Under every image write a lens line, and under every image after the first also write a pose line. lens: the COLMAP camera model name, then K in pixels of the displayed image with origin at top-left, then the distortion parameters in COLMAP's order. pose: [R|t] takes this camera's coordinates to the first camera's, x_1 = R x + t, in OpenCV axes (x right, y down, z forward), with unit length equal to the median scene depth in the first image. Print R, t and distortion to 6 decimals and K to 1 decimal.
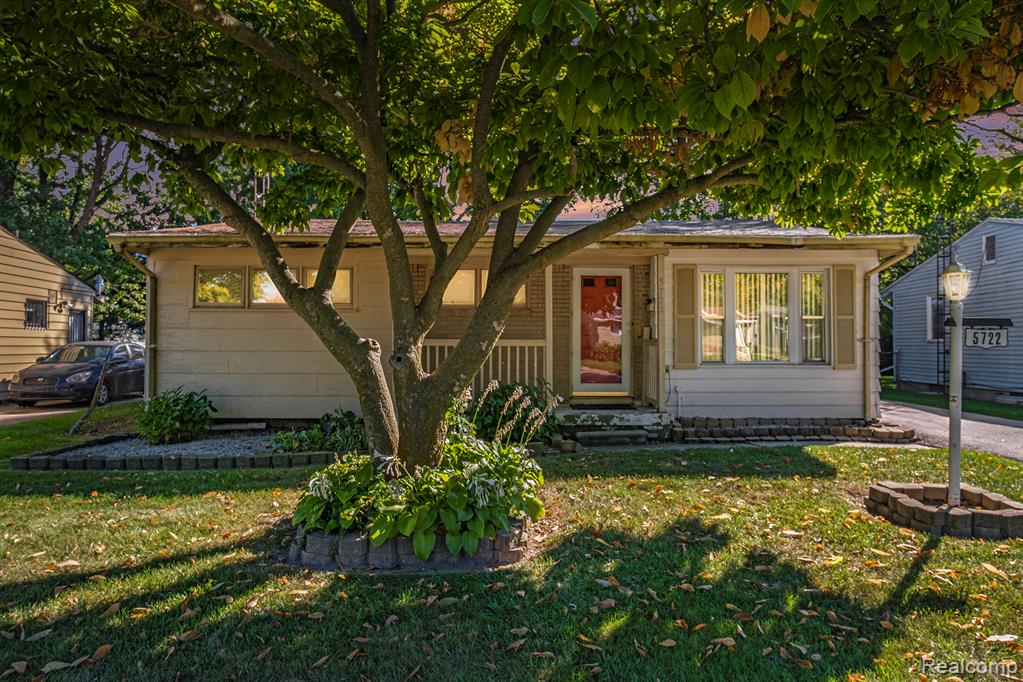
lens RADIAL K [[640.9, 0, 511.5], [0, 640.9, 341.0], [0, 0, 1]] dist [-0.001356, -0.000948]
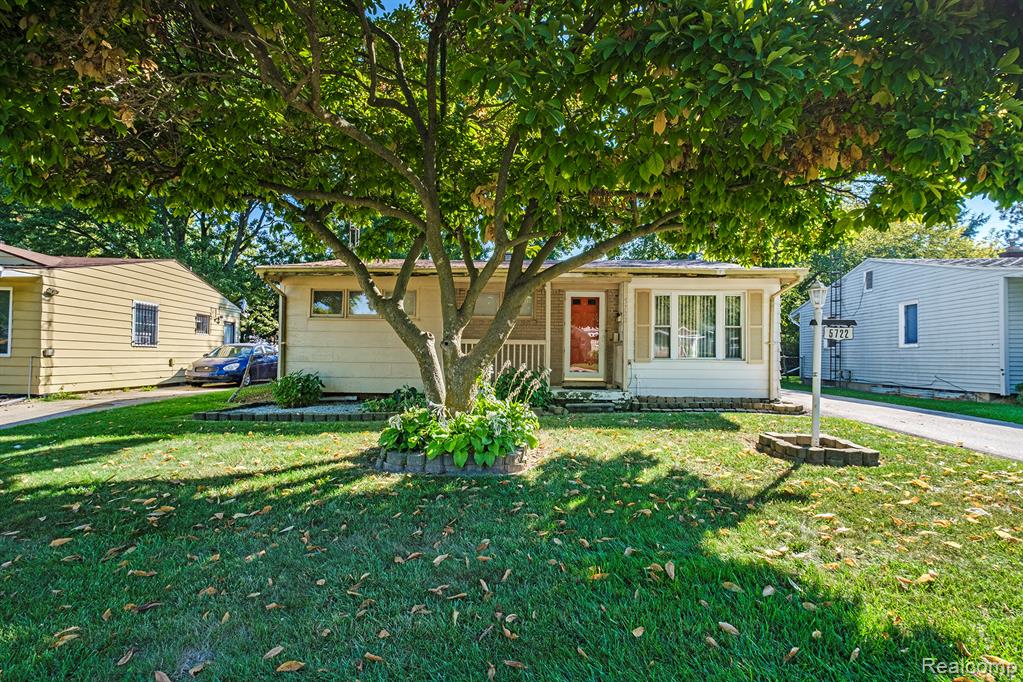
lens RADIAL K [[462.7, 0, 504.7], [0, 462.7, 366.3], [0, 0, 1]] dist [0.001670, -0.000187]
pose [[0.998695, 0.013664, -0.049212, 0.019948], [-0.012214, 0.999486, 0.029637, 0.044176], [0.049592, -0.028998, 0.998349, -0.099857]]
